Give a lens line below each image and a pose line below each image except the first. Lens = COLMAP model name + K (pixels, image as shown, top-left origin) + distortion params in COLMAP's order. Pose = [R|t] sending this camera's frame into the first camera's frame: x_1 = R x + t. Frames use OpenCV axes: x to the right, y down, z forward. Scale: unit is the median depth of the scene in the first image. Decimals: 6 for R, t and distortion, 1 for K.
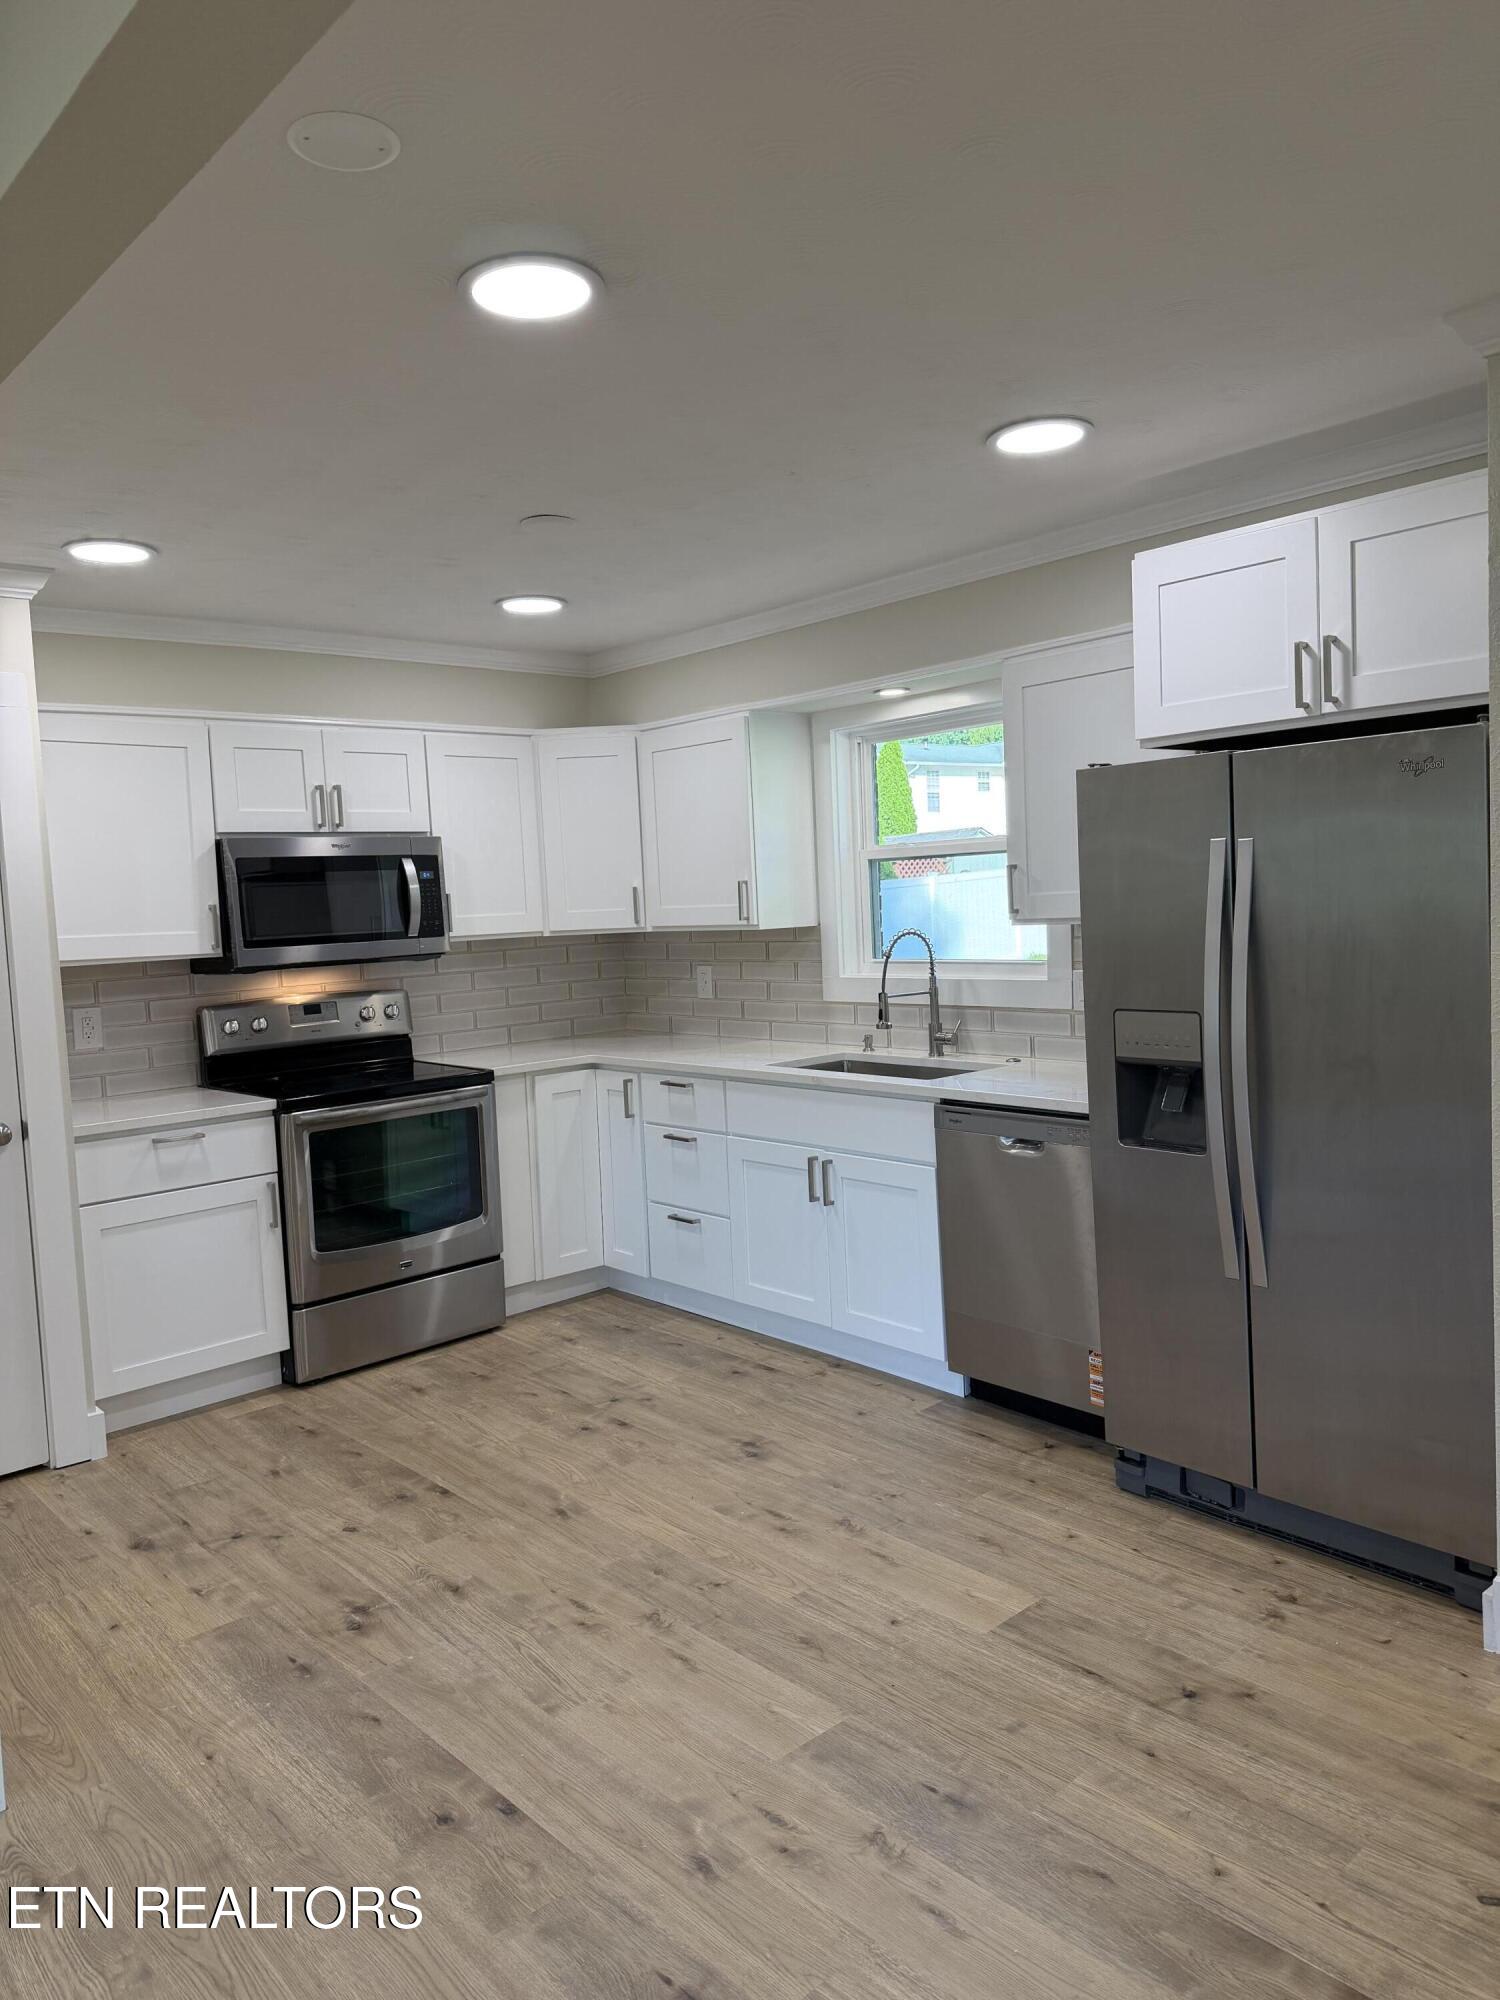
lens RADIAL K [[1396.1, 0, 759.9], [0, 1396.1, 985.8], [0, 0, 1]] dist [0.050139, -0.063587]
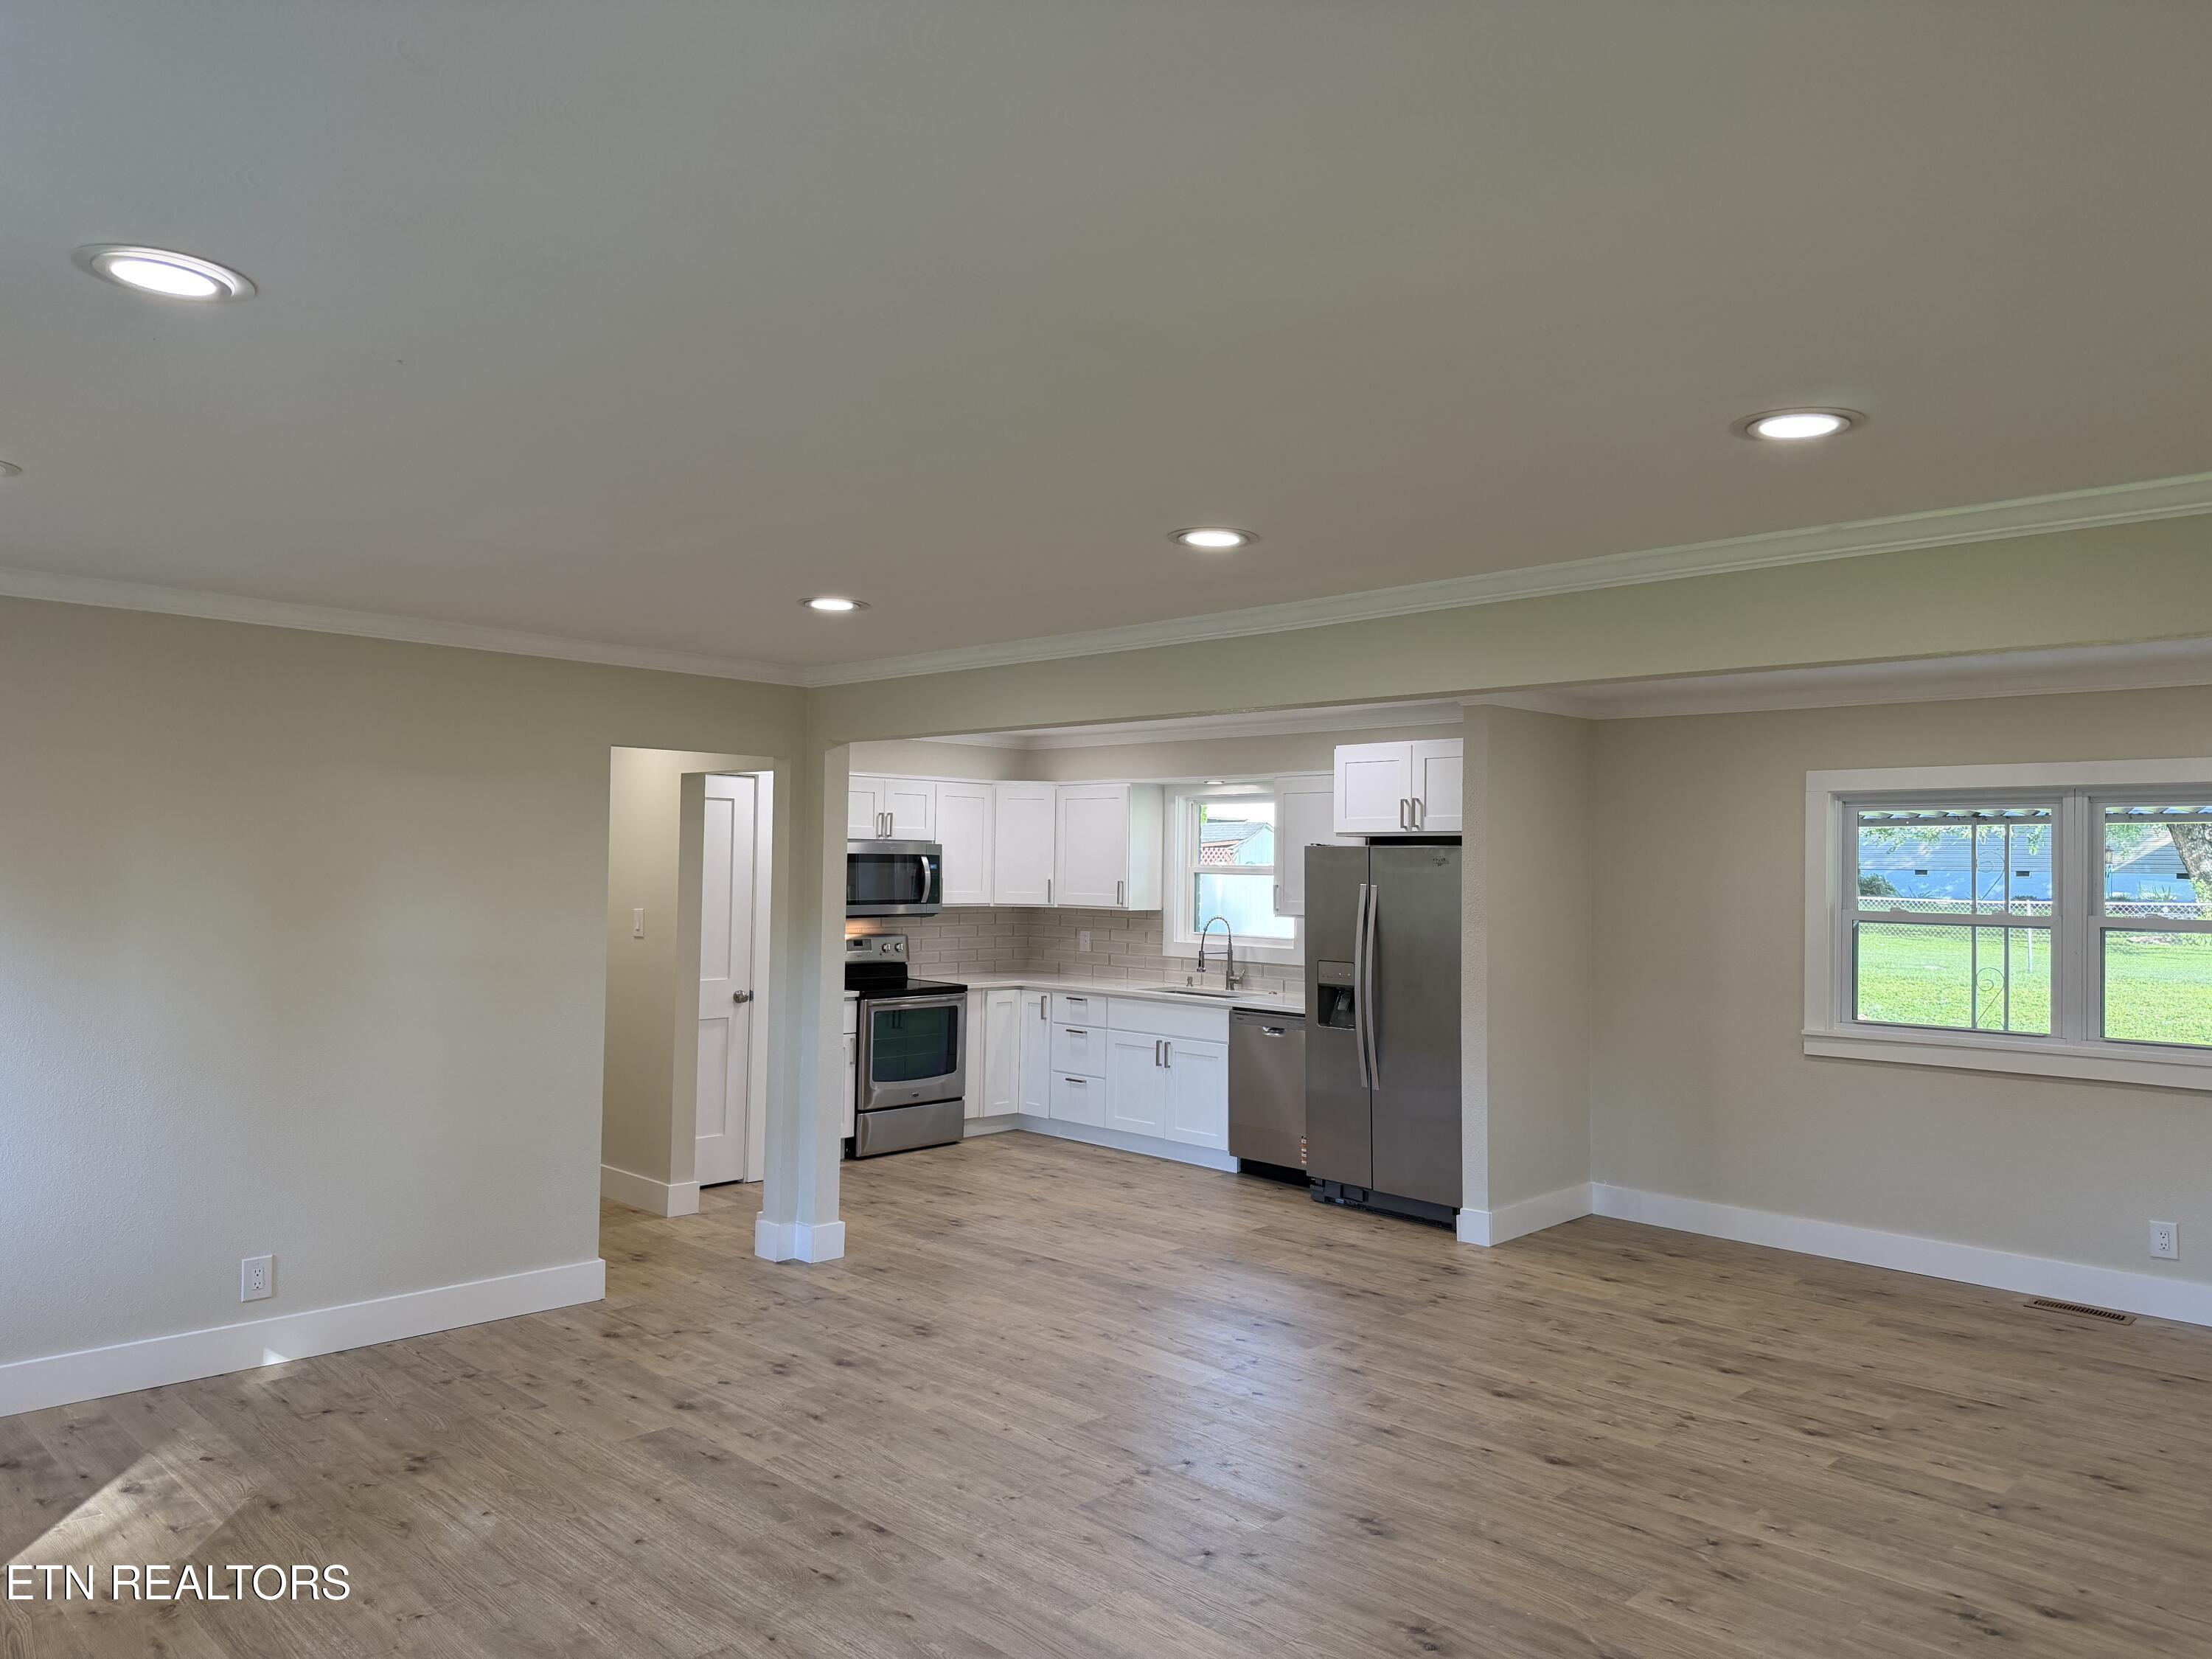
lens RADIAL K [[1544.1, 0, 1104.2], [0, 1544.1, 777.2], [0, 0, 1]] dist [0.050139, -0.063587]
pose [[0.996827, 0.062911, 0.048763, -0.150473], [-0.056489, 0.990745, -0.123427, 0.037092], [-0.056077, 0.120281, 0.991155, -1.001066]]
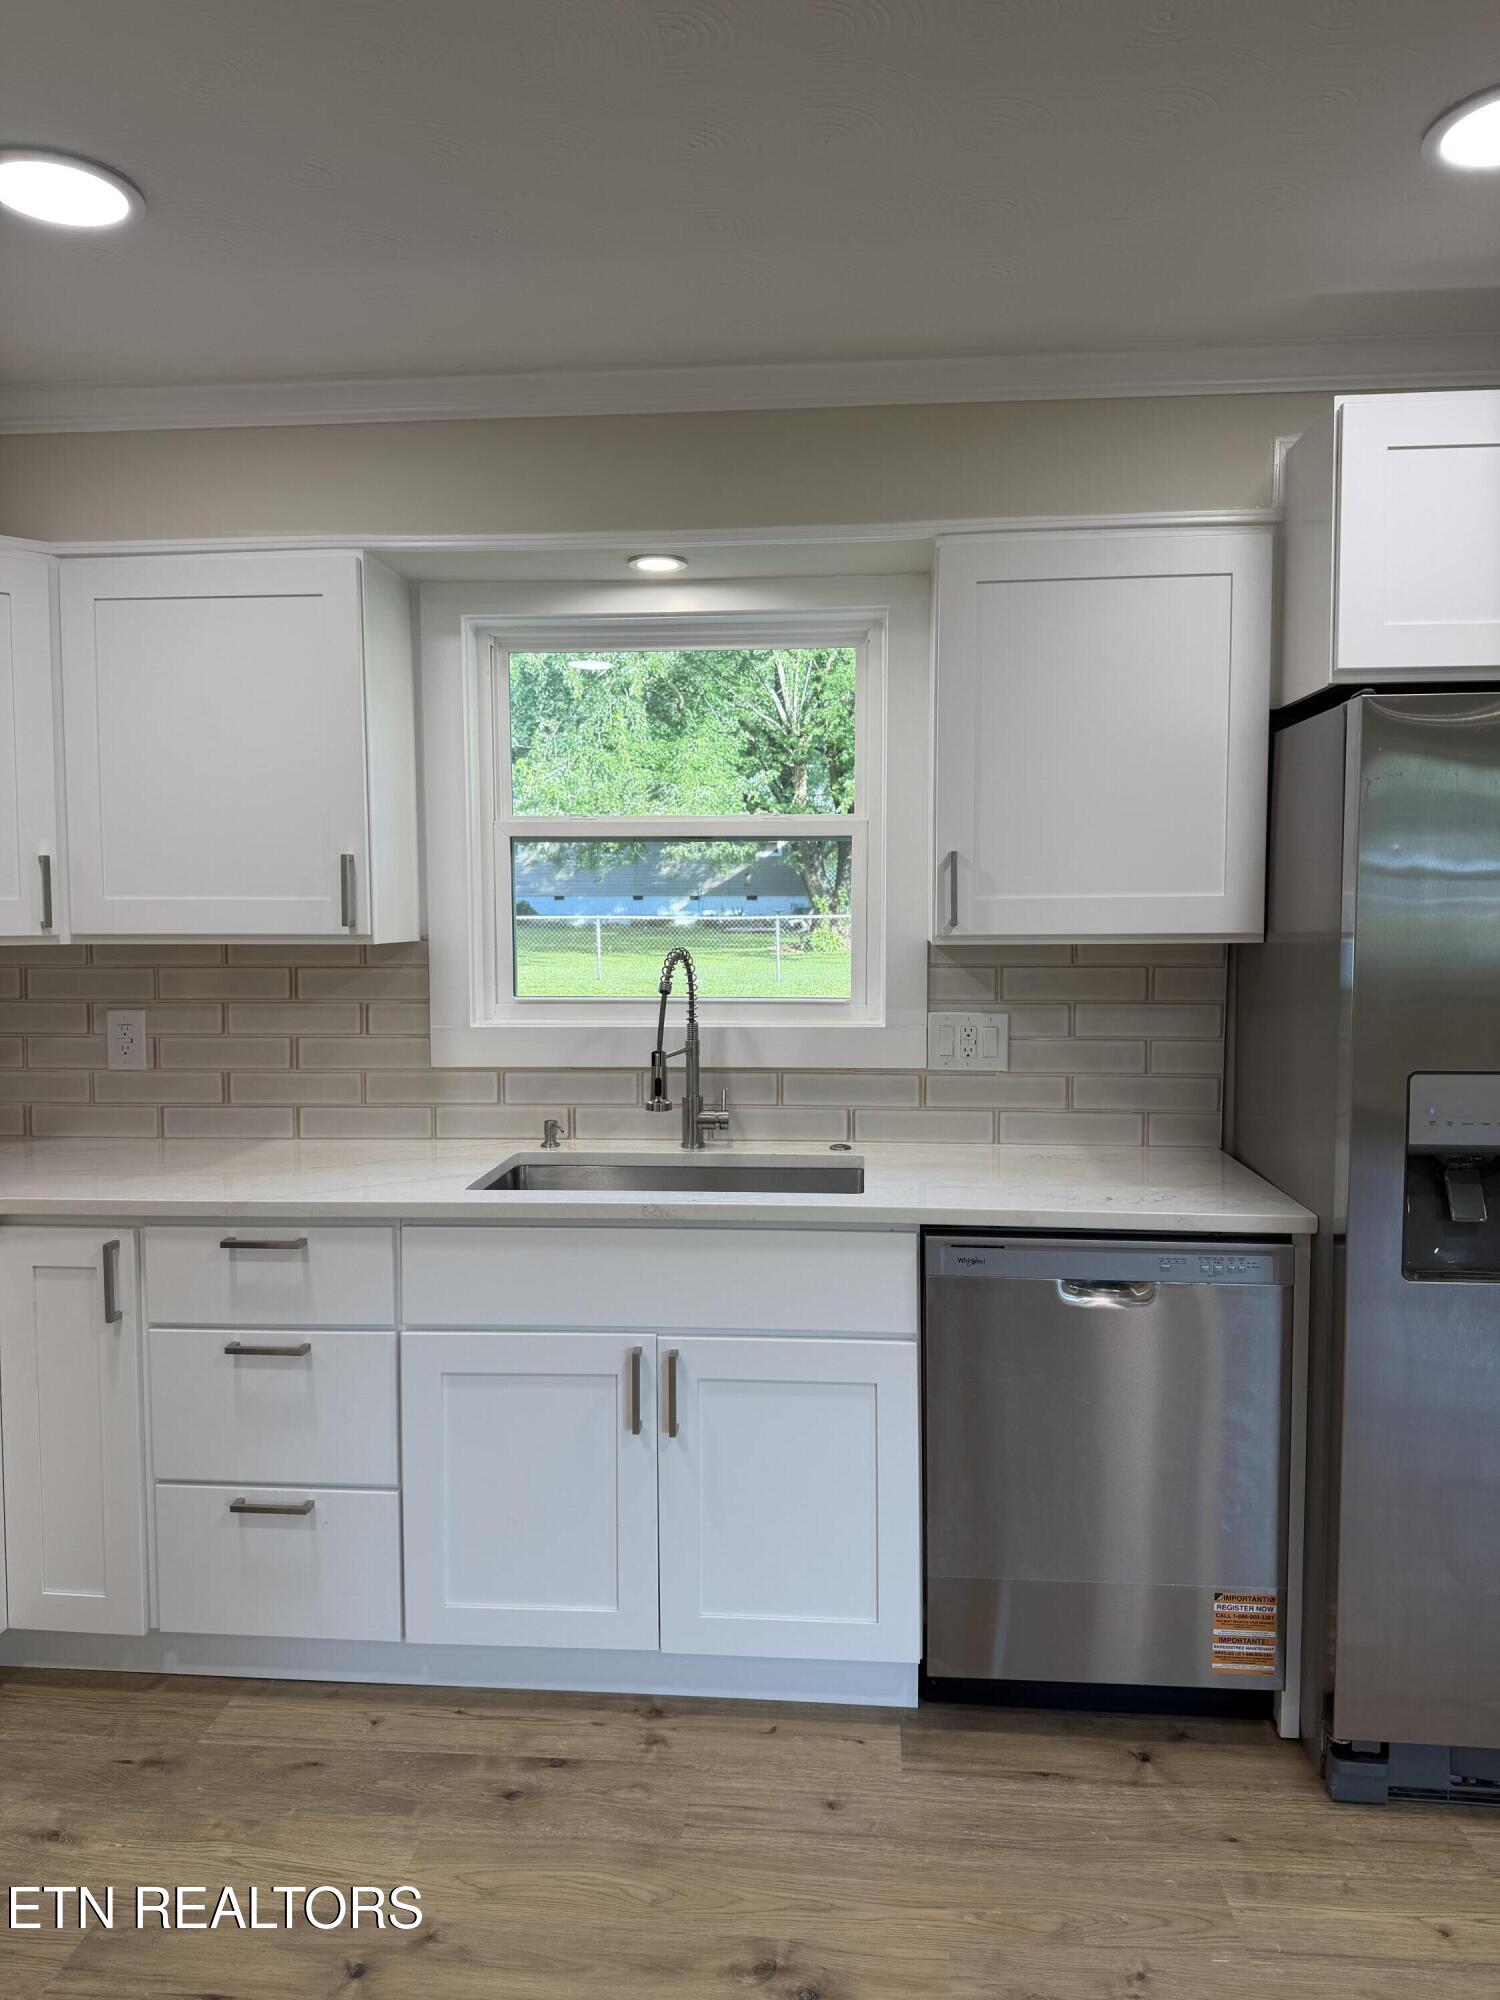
lens RADIAL K [[1396.1, 0, 746.4], [0, 1396.1, 987.3], [0, 0, 1]] dist [0.050139, -0.063587]
pose [[0.727172, 0.003151, 0.686448, -0.316387], [0.016092, 0.999636, -0.021635, -0.009870], [-0.686266, 0.026779, 0.726857, 0.560078]]
